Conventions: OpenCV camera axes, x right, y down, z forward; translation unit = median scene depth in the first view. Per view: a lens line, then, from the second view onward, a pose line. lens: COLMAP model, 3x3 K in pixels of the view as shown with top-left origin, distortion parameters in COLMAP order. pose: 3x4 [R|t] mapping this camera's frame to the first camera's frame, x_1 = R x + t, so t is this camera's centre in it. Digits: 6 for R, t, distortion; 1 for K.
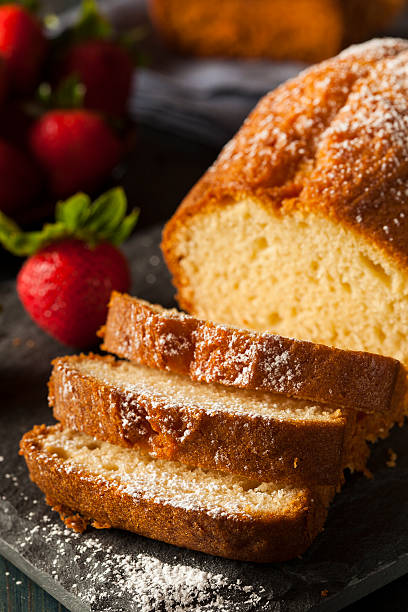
lens RADIAL K [[2093.9, 0, 205.2], [0, 2093.9, 305.2], [0, 0, 1]] dist [0.009686, 0.000000]
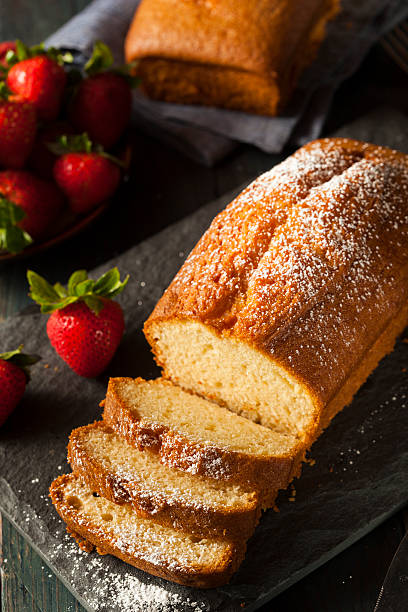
lens RADIAL K [[1960.2, 0, 200.4], [0, 1960.2, 305.8], [0, 0, 1]] dist [0.024717, 0.000000]
pose [[0.999786, 0.006843, -0.019497, 0.050183], [-0.000586, 0.952581, 0.304286, -0.506599], [0.020655, -0.304209, 0.952381, -0.329803]]
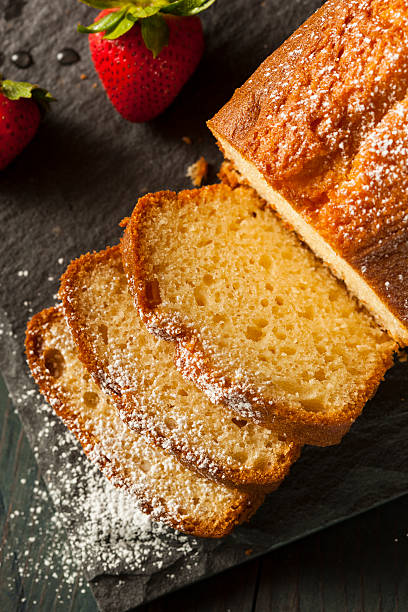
lens RADIAL K [[2093.9, 0, 201.0], [0, 2093.9, 306.4], [0, 0, 1]] dist [0.009686, 0.000000]
pose [[0.962511, 0.260488, -0.075616, 0.080294], [-0.109425, 0.627989, 0.770491, -0.803782], [0.248189, -0.733332, 0.632950, 0.342497]]
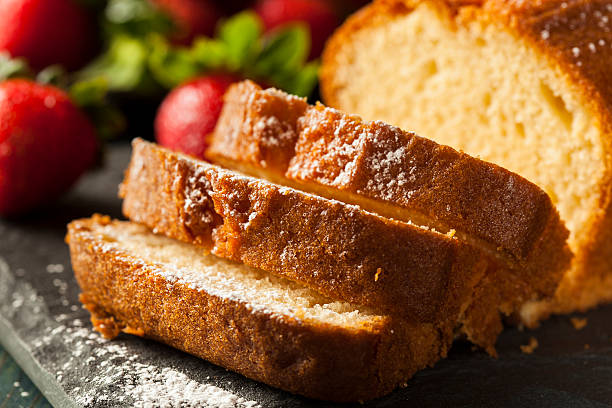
lens RADIAL K [[2325.4, 0, 297.9], [0, 2325.4, 174.9], [0, 0, 1]] dist [0.009221, 0.000000]
pose [[0.965368, 0.177918, -0.190811, 0.162767], [-0.212978, 0.959858, -0.182518, 0.192054], [0.150679, 0.216835, 0.964509, 0.156686]]
